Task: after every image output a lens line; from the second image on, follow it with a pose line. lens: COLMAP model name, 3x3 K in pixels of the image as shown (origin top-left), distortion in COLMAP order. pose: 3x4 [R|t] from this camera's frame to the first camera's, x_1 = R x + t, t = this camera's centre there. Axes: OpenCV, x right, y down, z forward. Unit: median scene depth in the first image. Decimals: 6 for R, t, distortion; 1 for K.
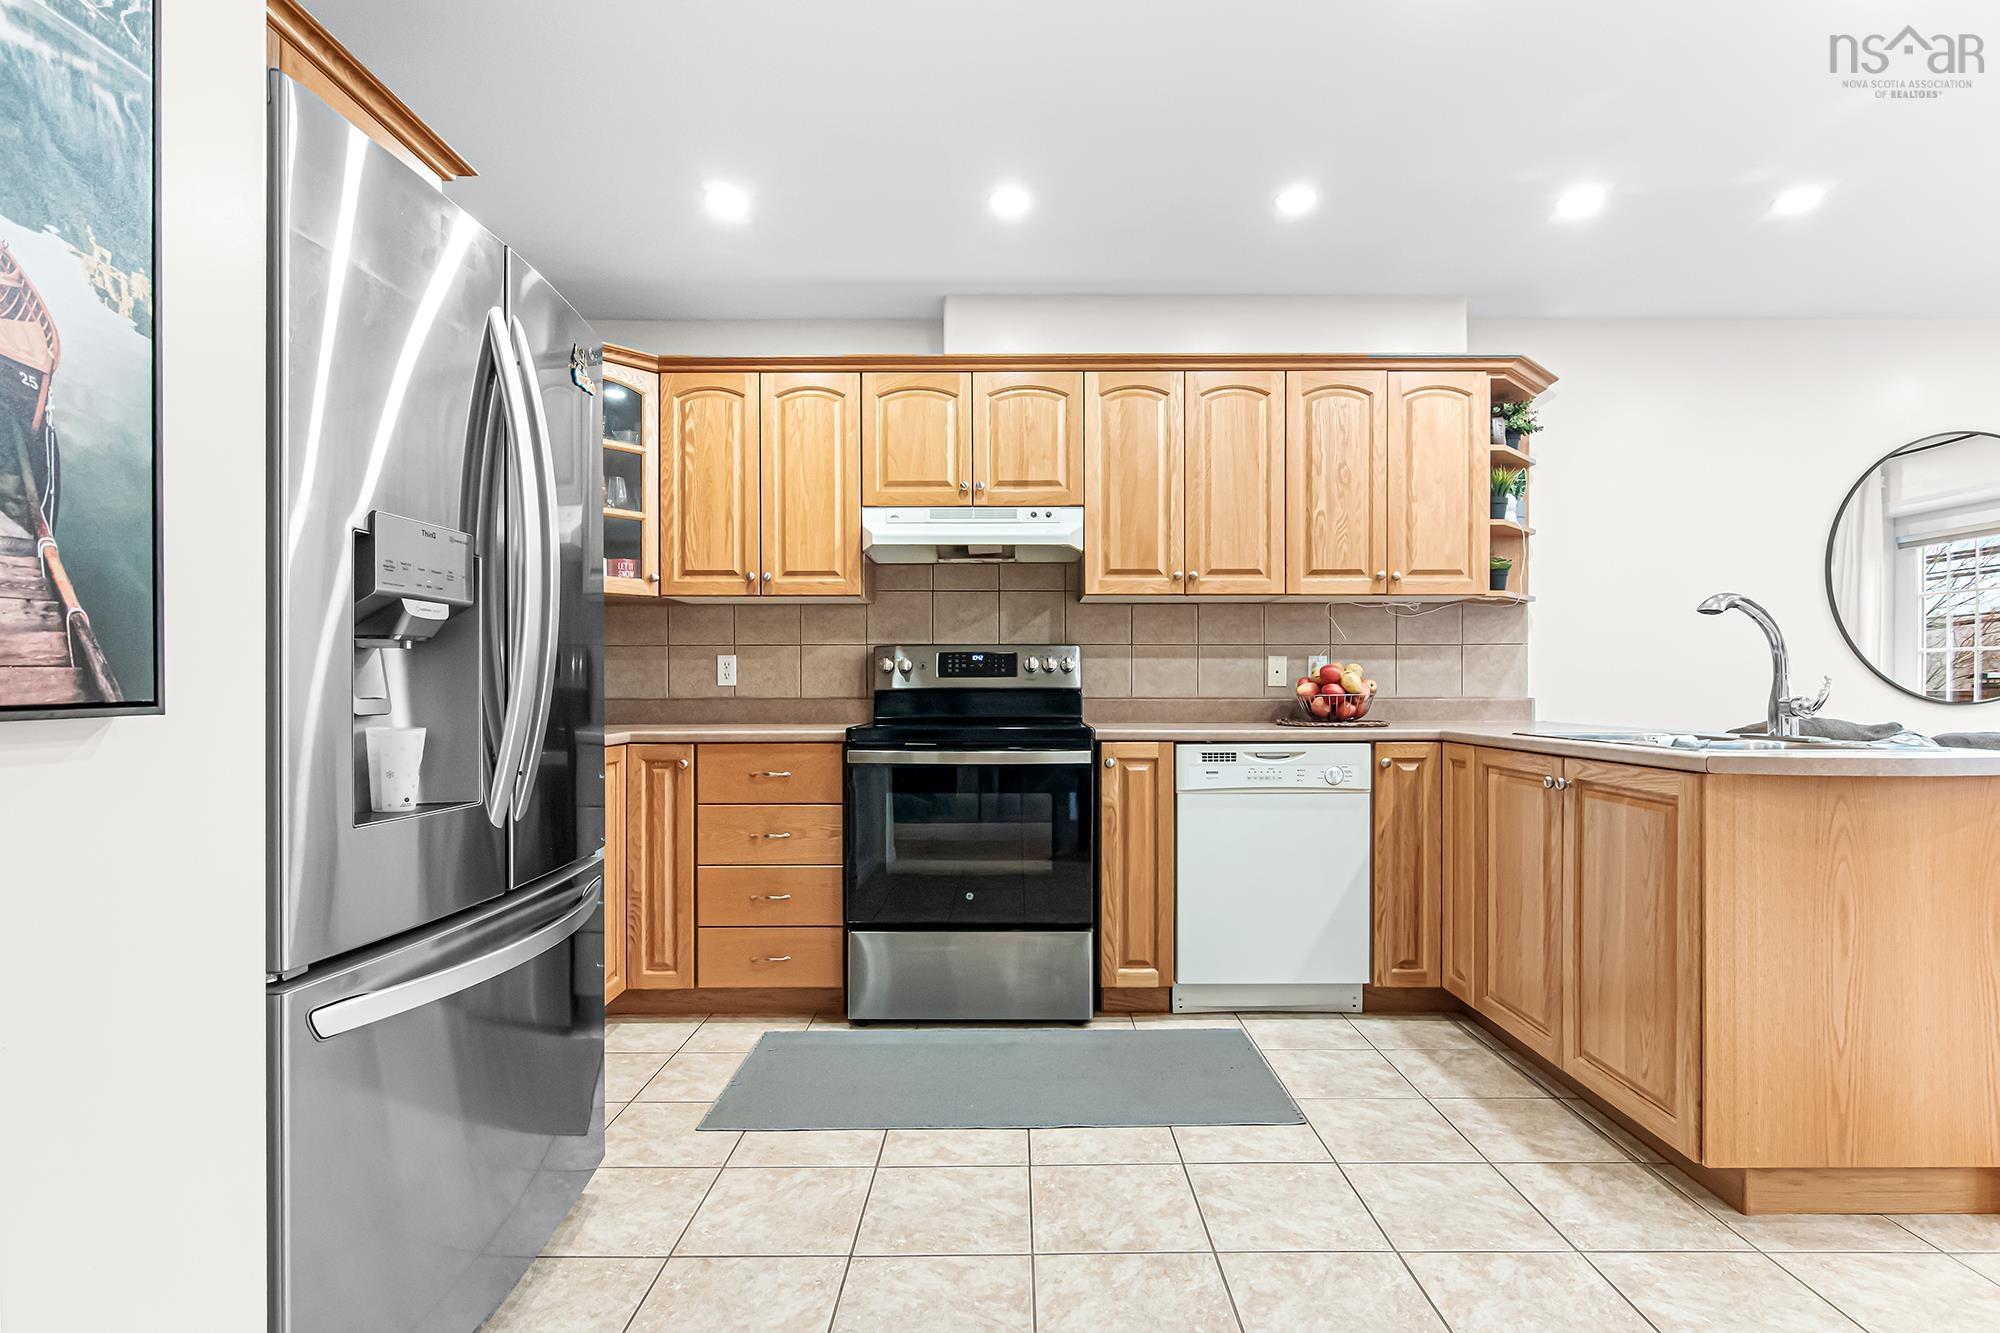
lens RADIAL K [[987.3, 0, 982.9], [0, 987.3, 679.2], [0, 0, 1]] dist [0.000771, -0.000849]
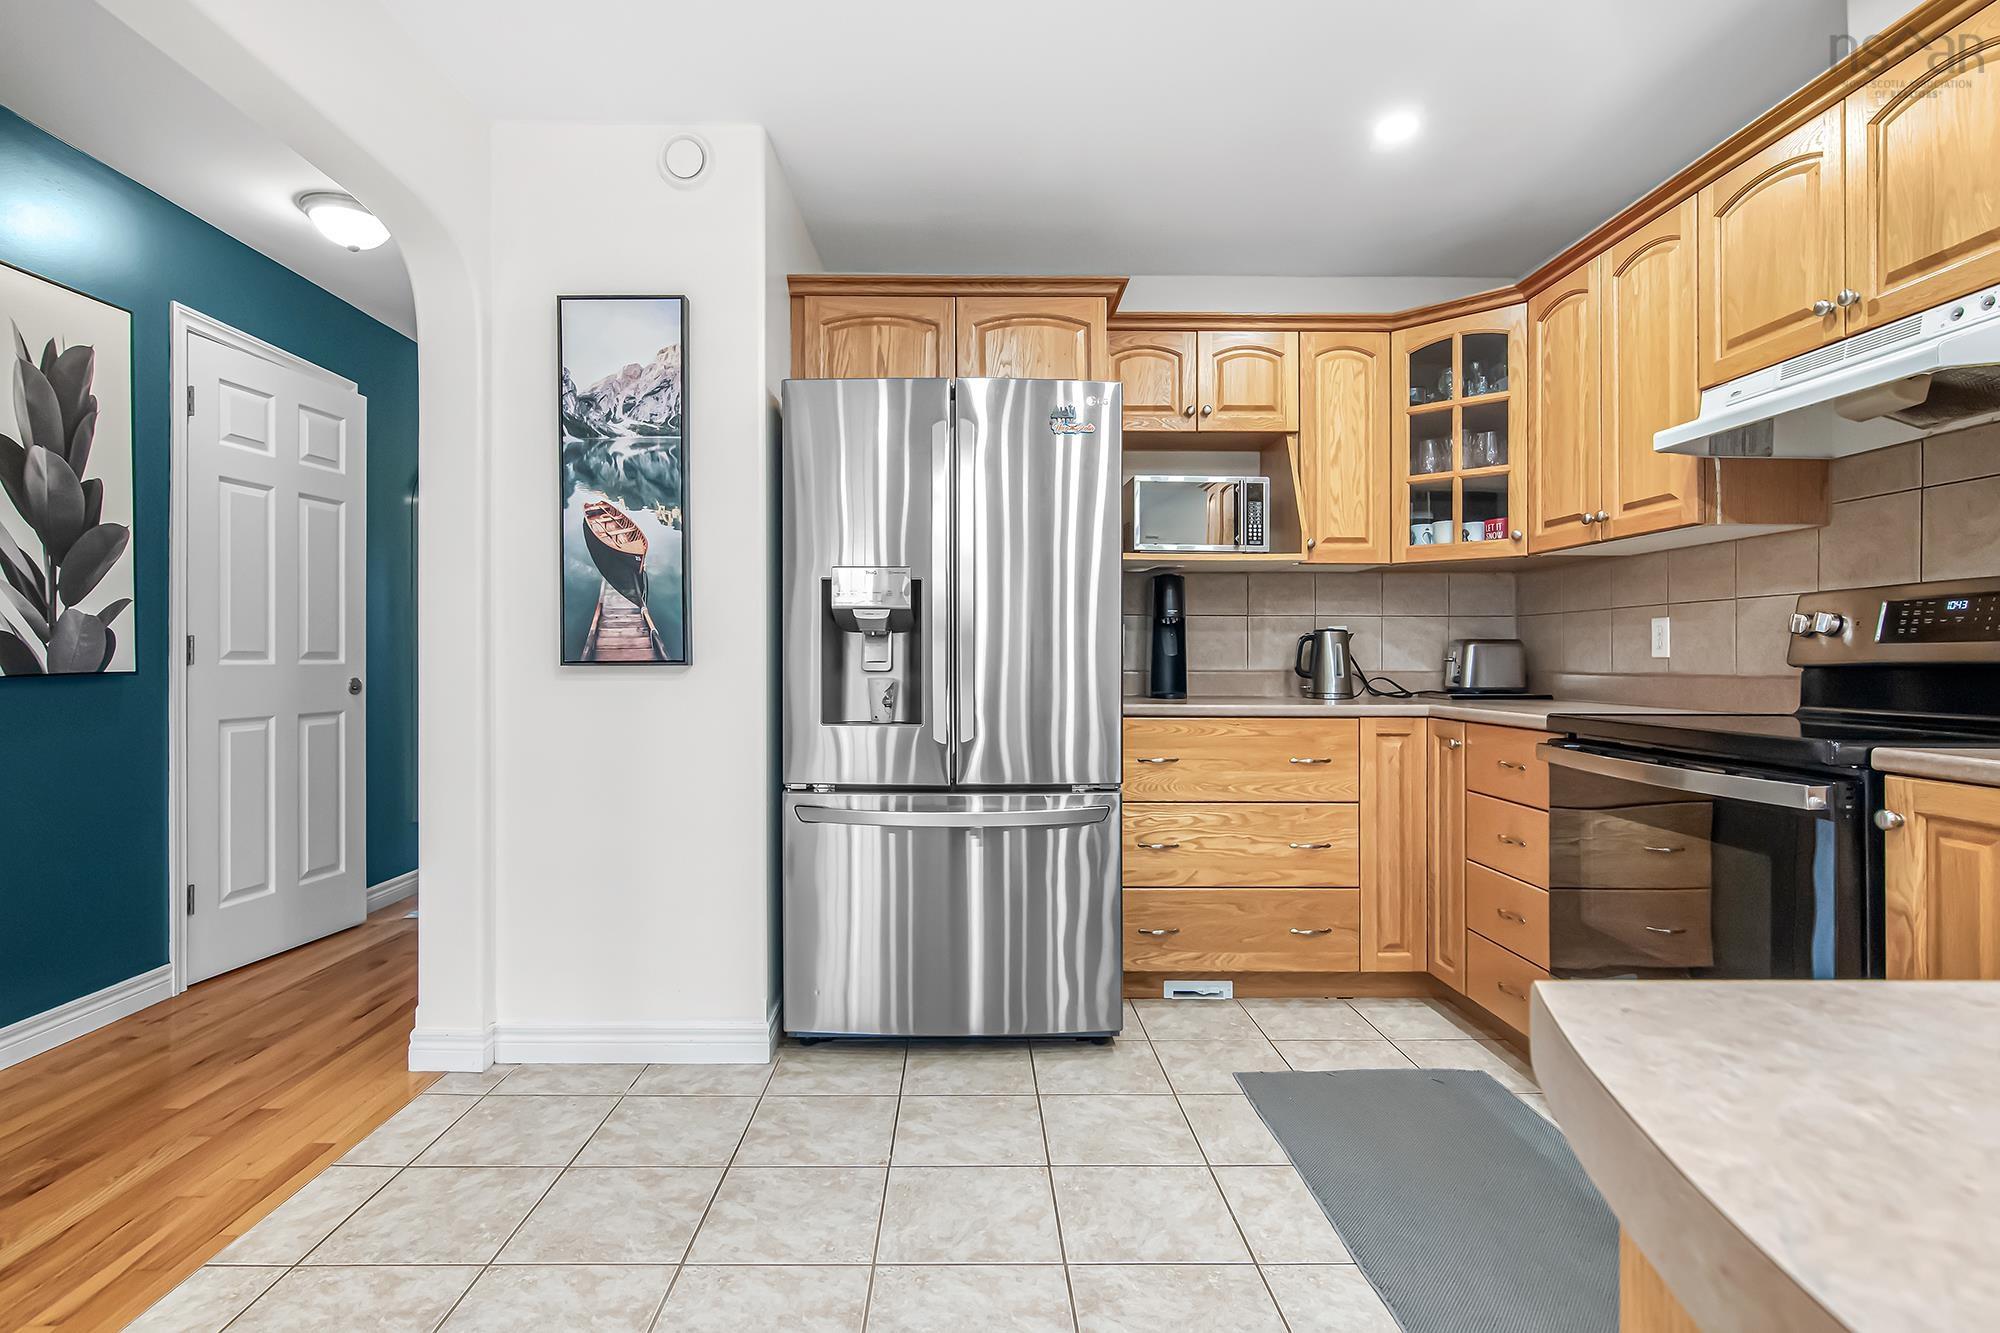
lens RADIAL K [[987.3, 0, 975.9], [0, 987.3, 653.2], [0, 0, 1]] dist [0.000771, -0.000849]
pose [[0.012971, -0.003225, -0.999911, 0.560324], [0.003644, 0.999988, -0.003177, 0.004068], [0.999909, -0.003603, 0.012983, 0.515208]]
